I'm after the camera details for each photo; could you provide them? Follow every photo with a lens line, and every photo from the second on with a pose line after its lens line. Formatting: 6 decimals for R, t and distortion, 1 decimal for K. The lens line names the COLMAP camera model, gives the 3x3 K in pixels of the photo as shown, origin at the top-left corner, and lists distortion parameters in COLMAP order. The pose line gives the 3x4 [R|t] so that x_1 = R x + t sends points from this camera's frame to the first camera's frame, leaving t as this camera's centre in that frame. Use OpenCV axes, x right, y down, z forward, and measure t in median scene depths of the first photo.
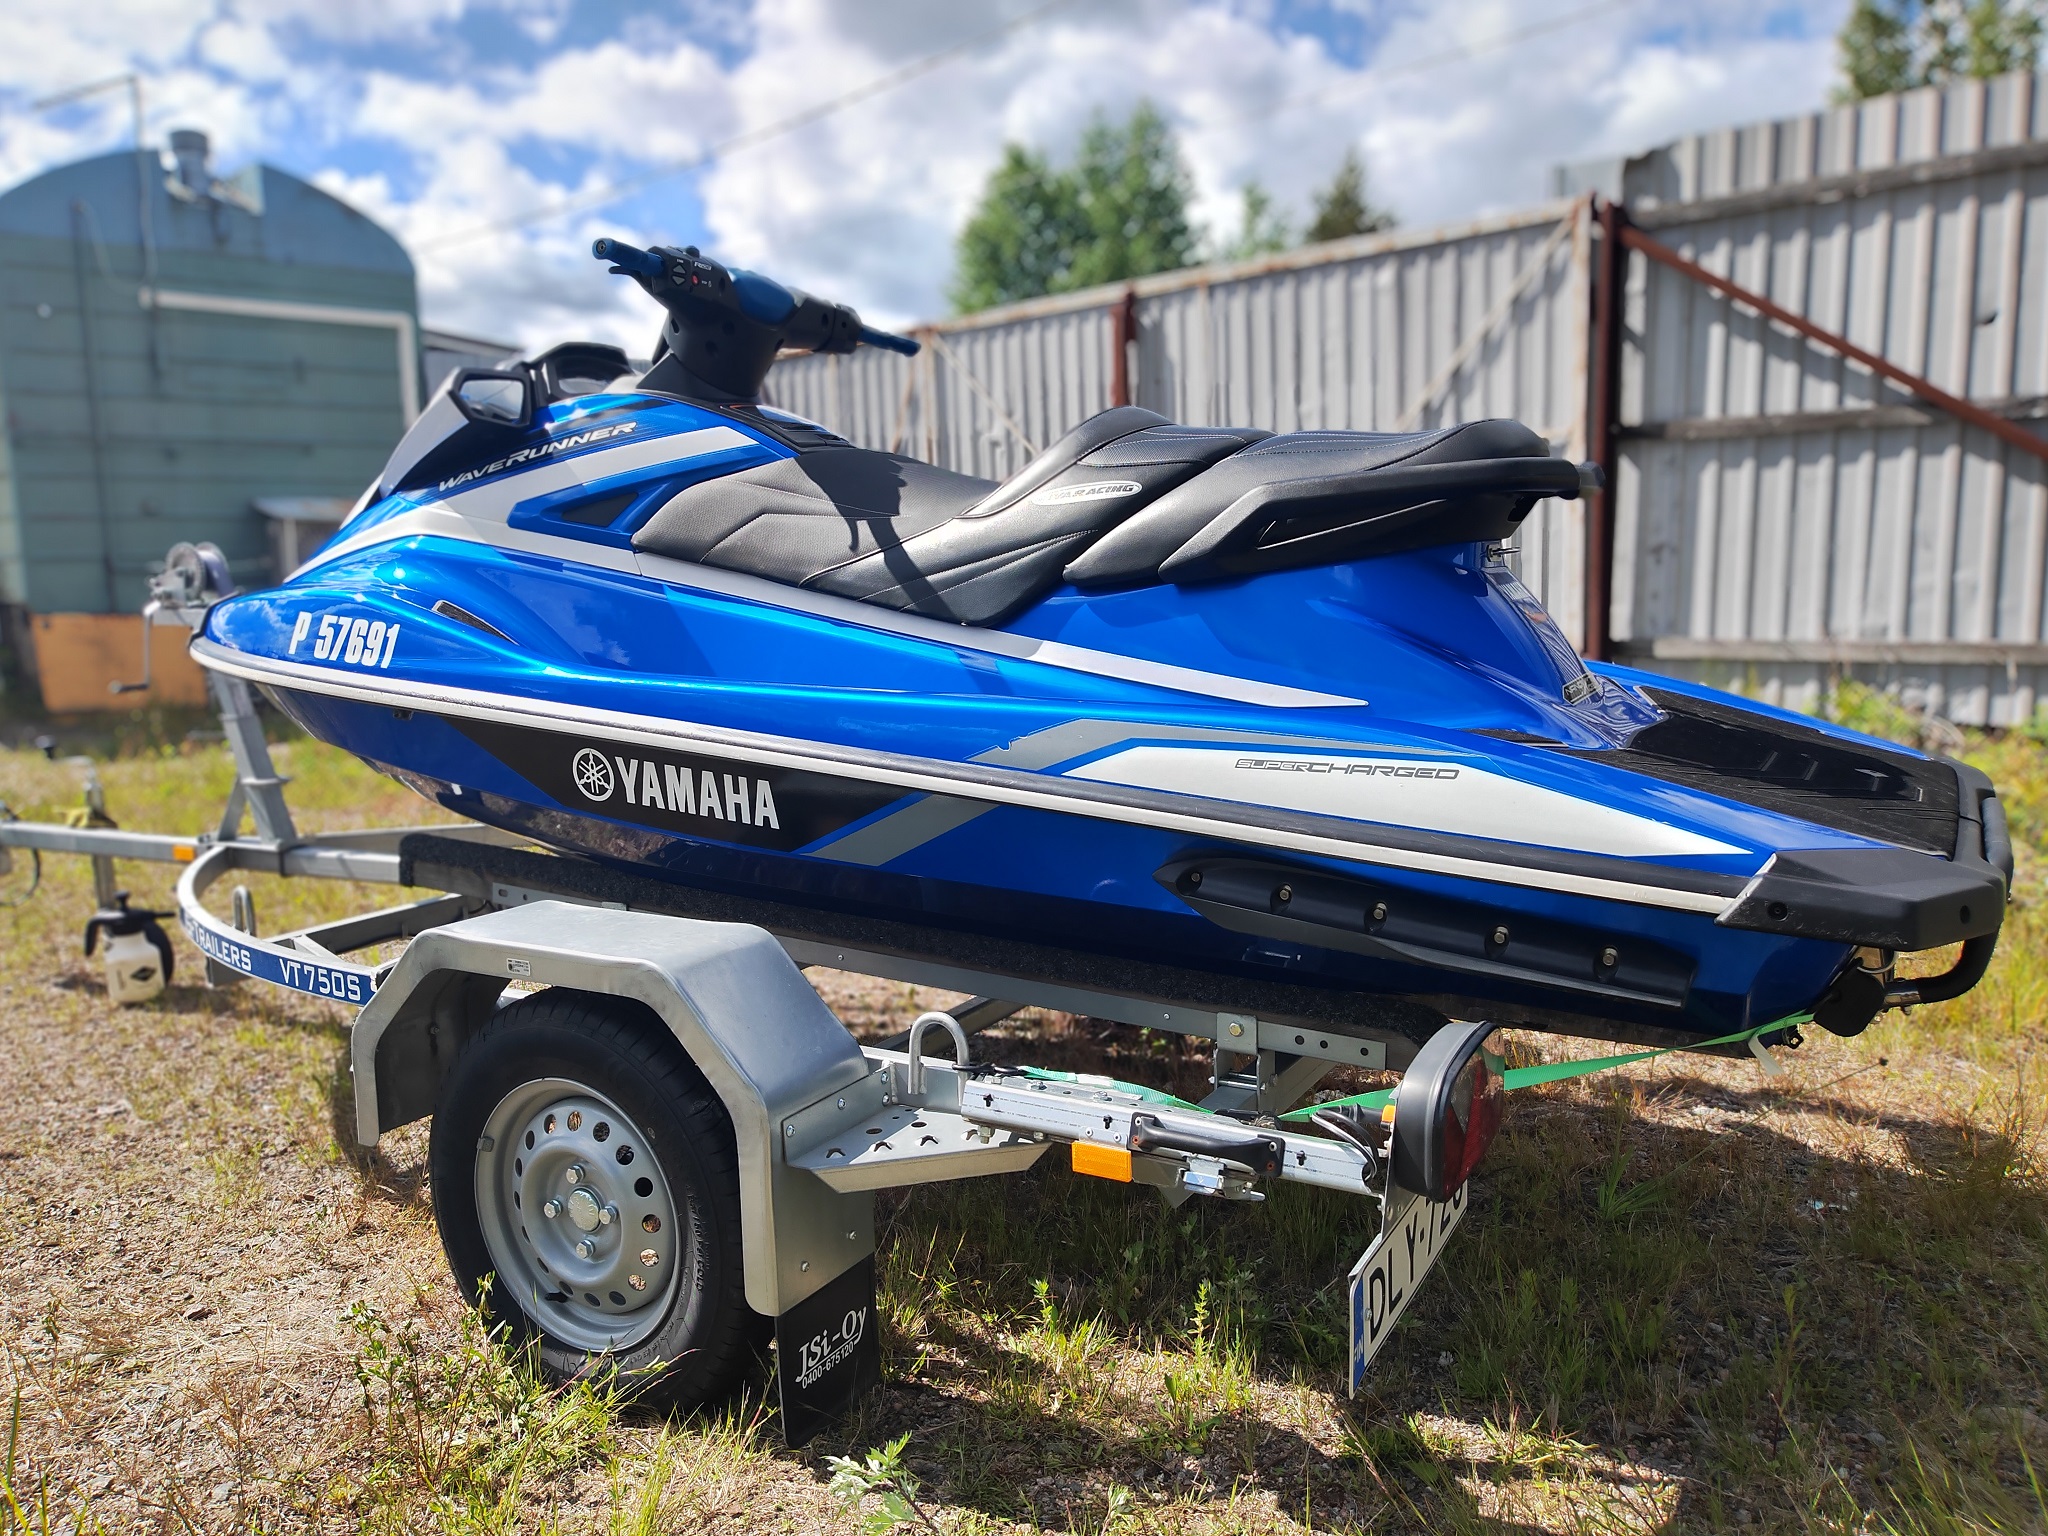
lens RADIAL K [[1631.5, 0, 1001.1], [0, 1631.5, 806.8], [0, 0, 1]] dist [0.035941, -0.029225]
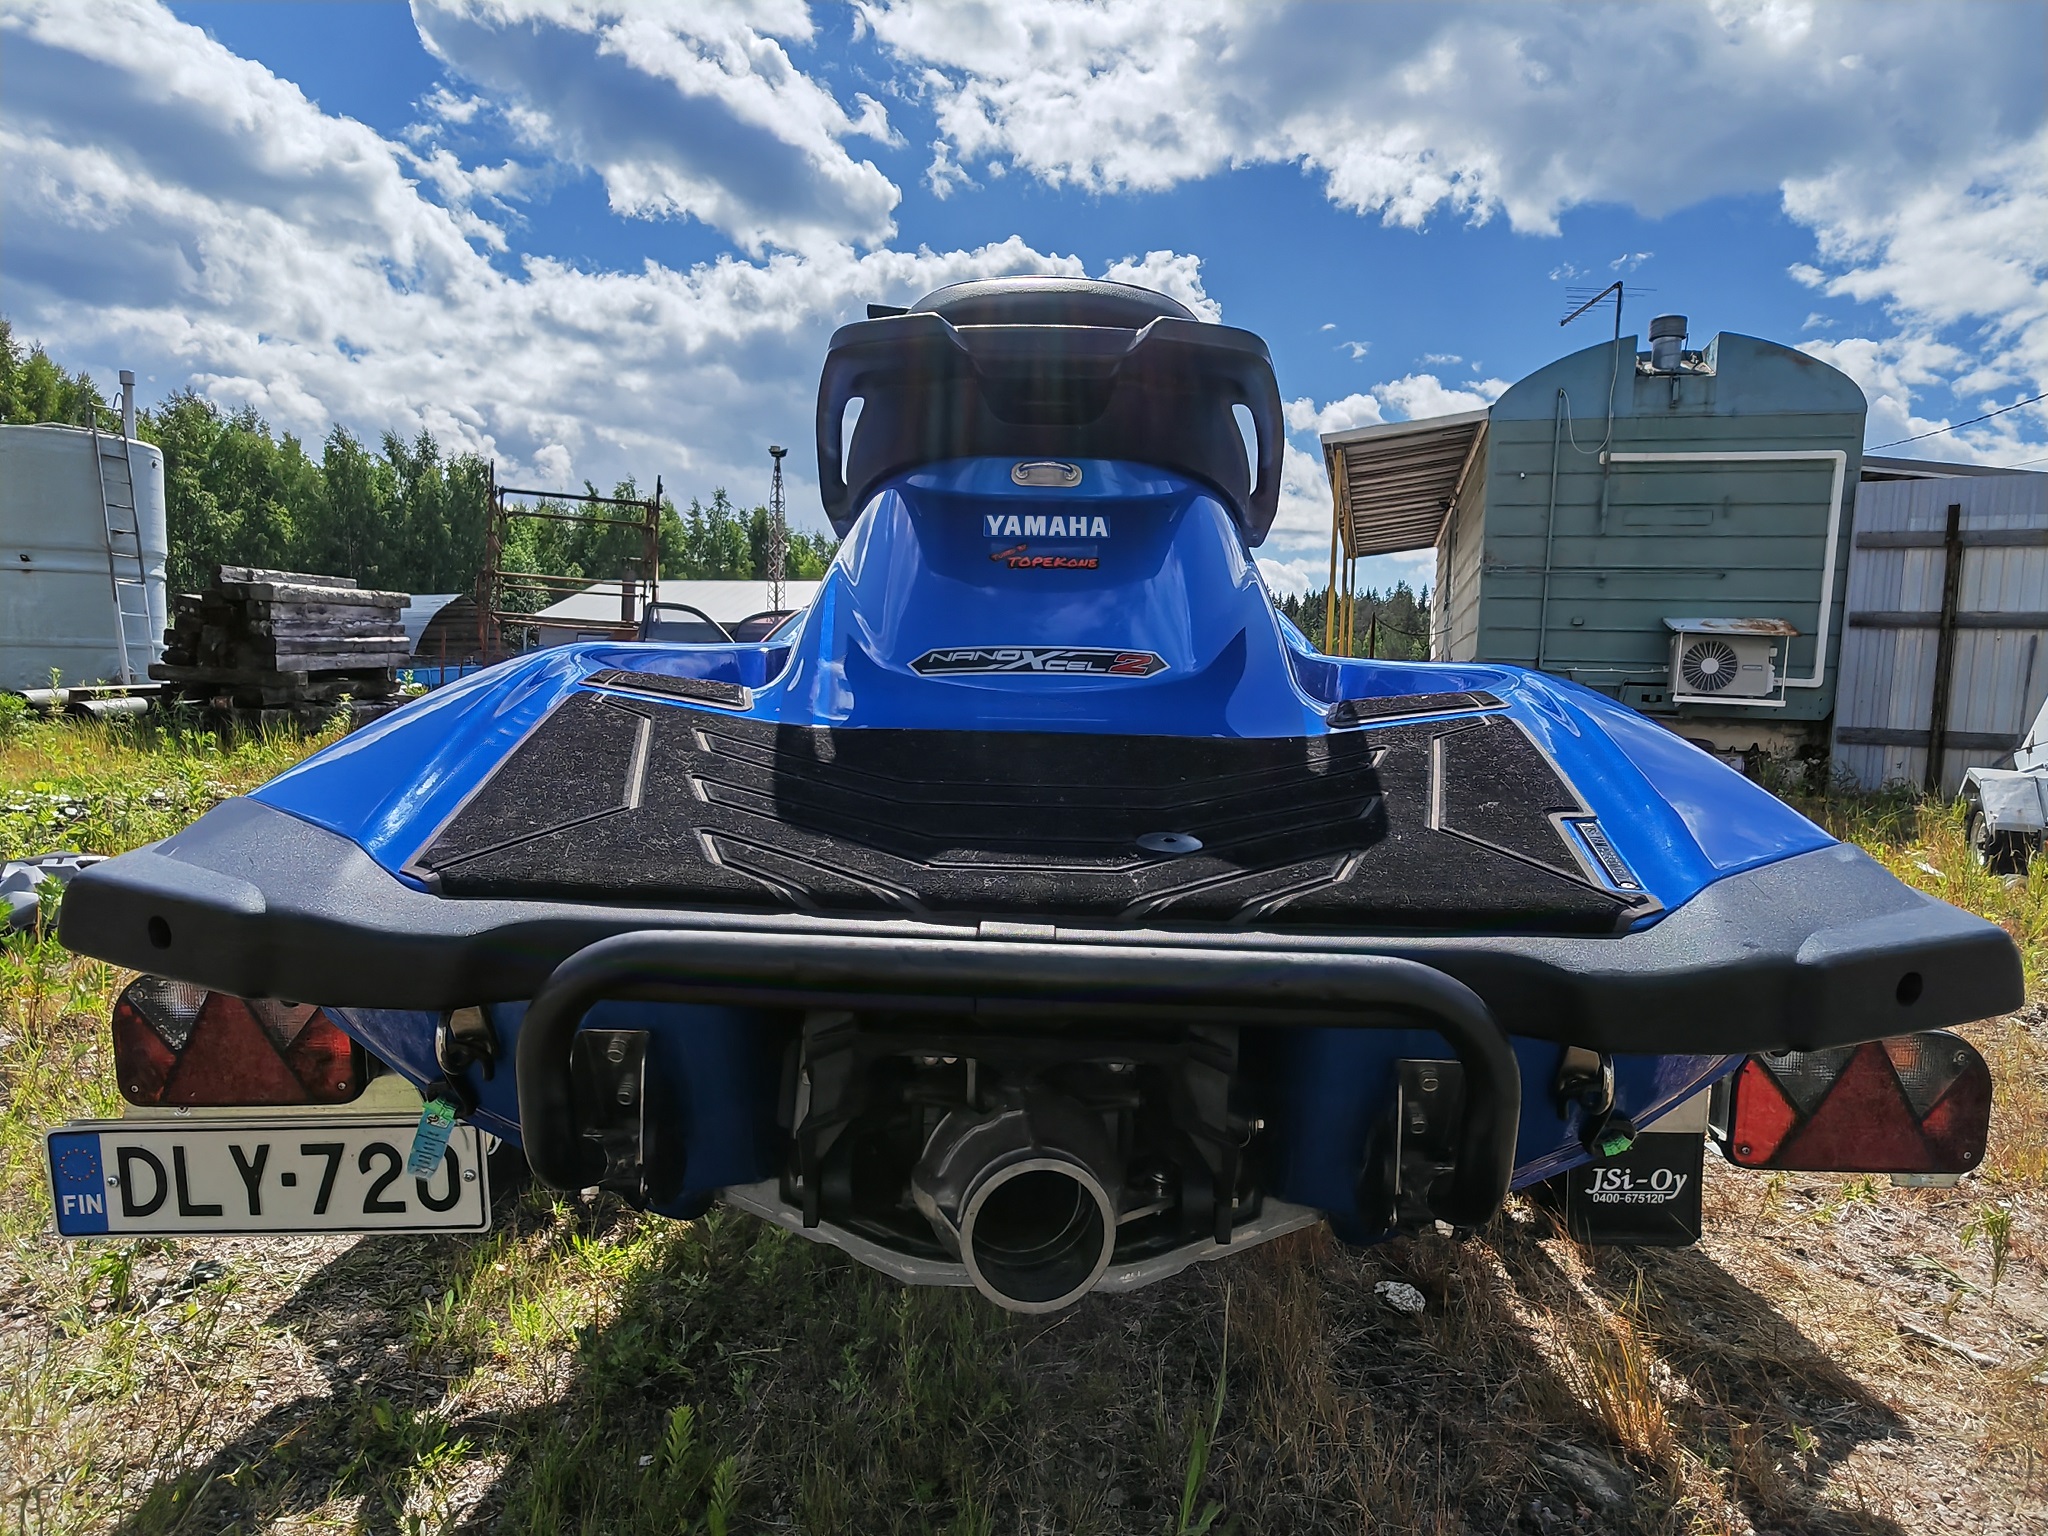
lens RADIAL K [[1321.2, 0, 983.9], [0, 1321.2, 764.0], [0, 0, 1]] dist [-0.002000, 0.007768]
pose [[0.471877, 0.100025, -0.875972, 0.684404], [-0.183306, 0.982963, 0.013497, -0.029101], [0.862399, 0.154202, 0.482173, 0.609514]]
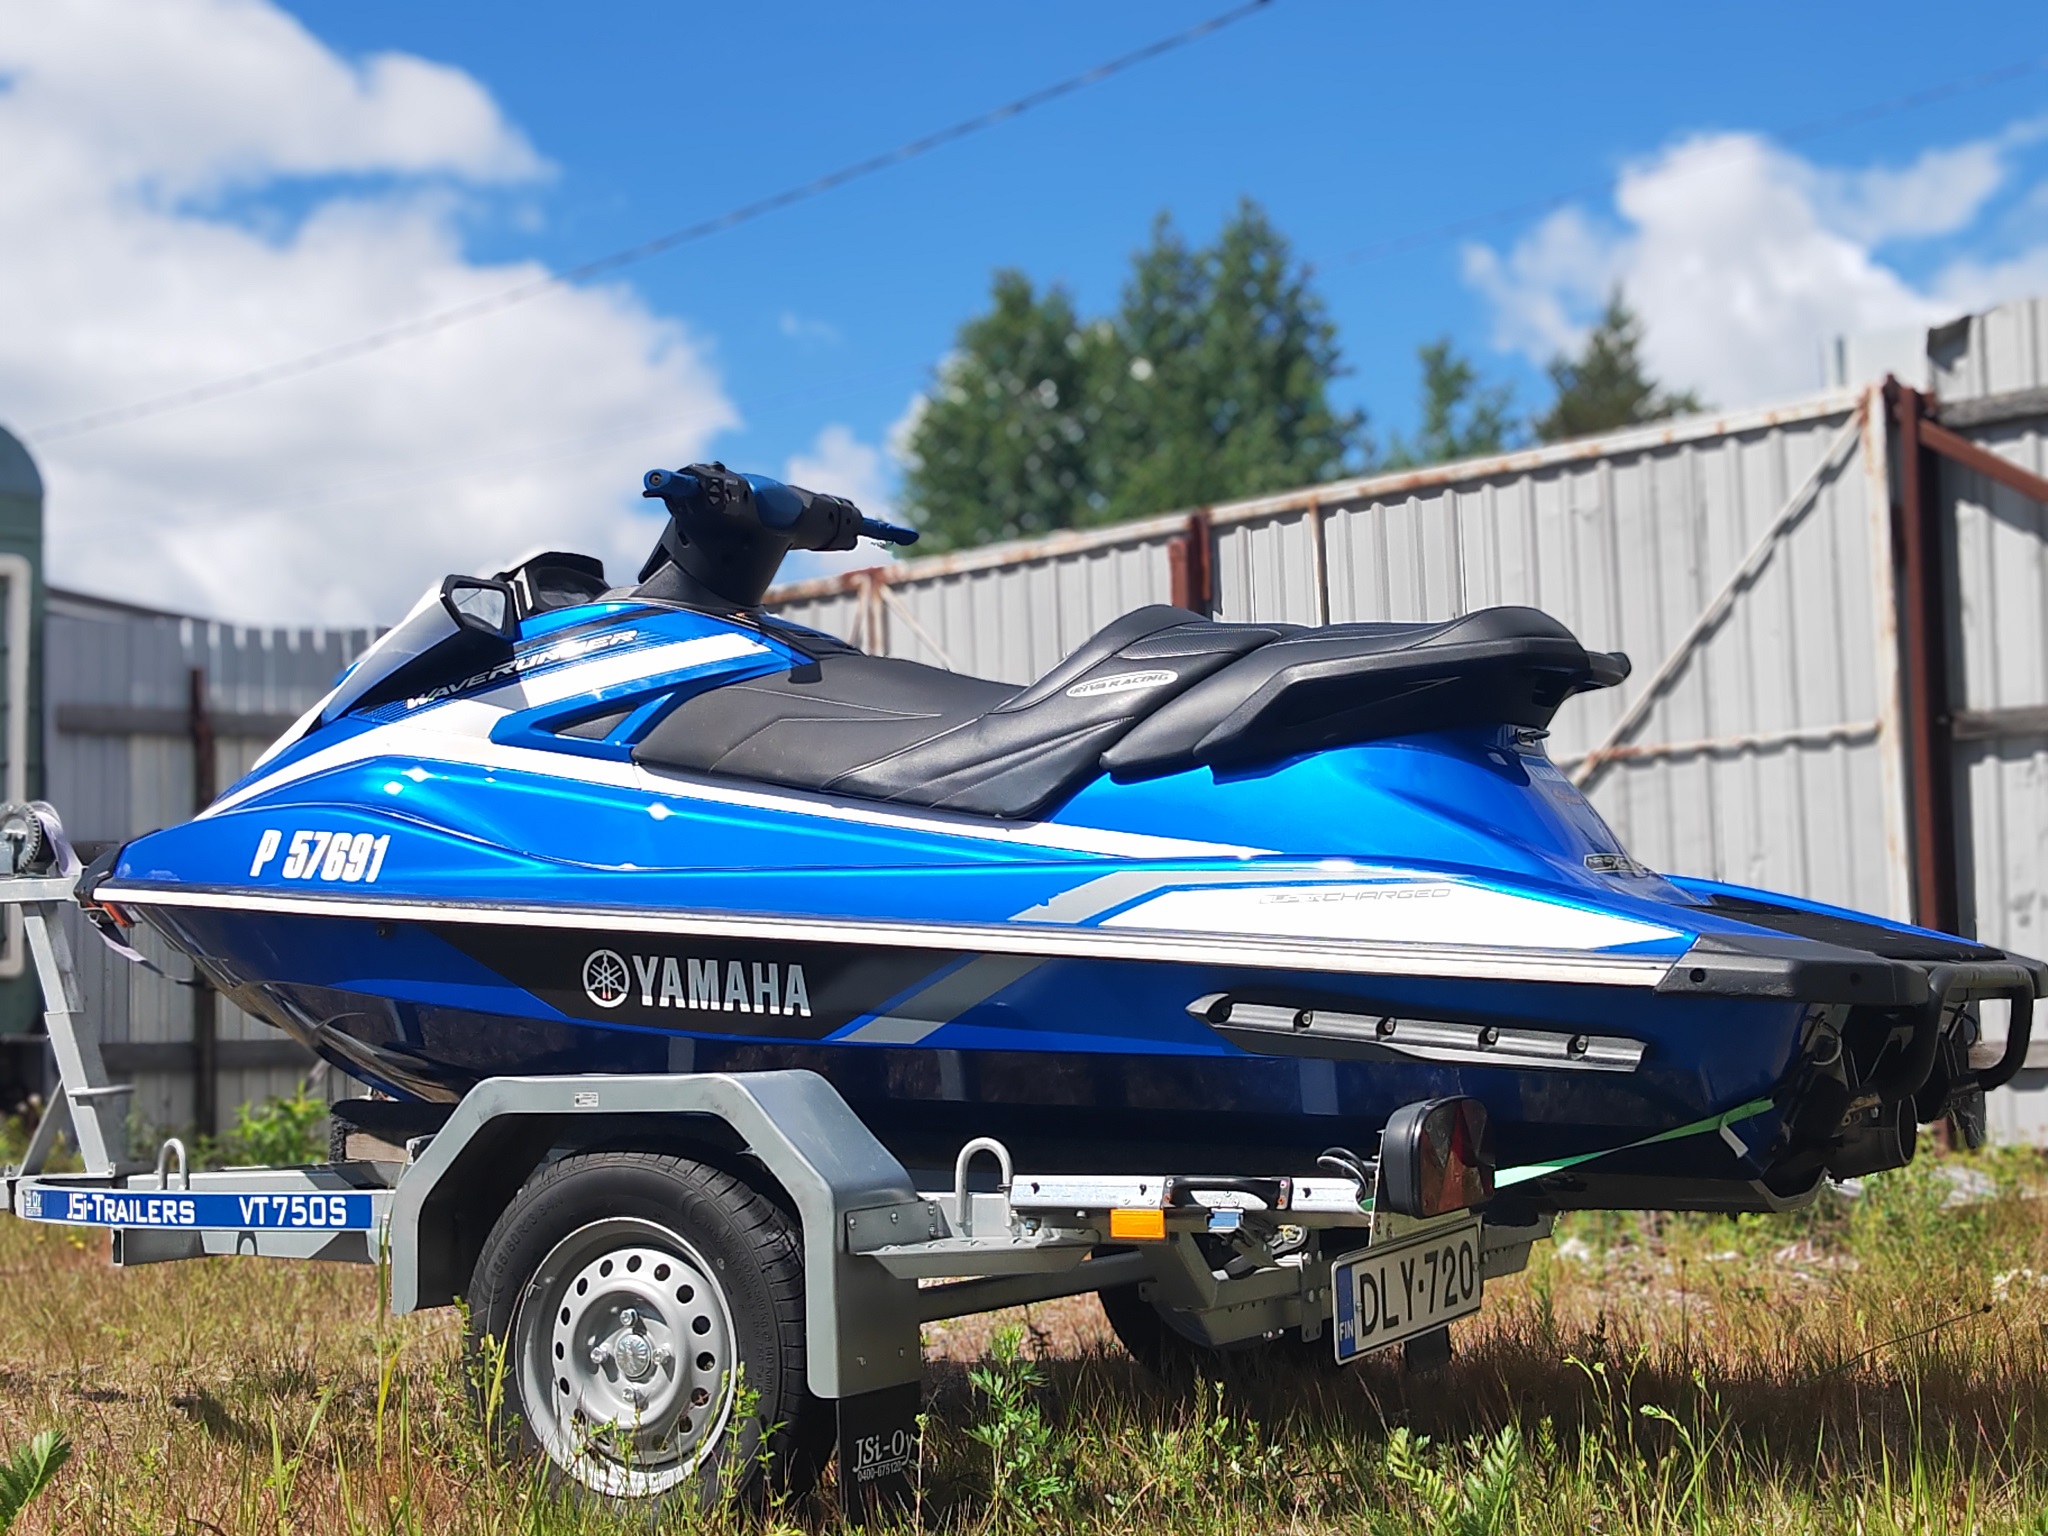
lens RADIAL K [[3282.2, 0, 1013.9], [0, 3282.2, 765.7], [0, 0, 1]] dist [0.050223, 0.000000]
pose [[0.999951, -0.002142, 0.009702, -0.029058], [0.004335, 0.972698, -0.232034, 0.283983], [-0.008940, 0.232065, 0.972659, -0.826982]]
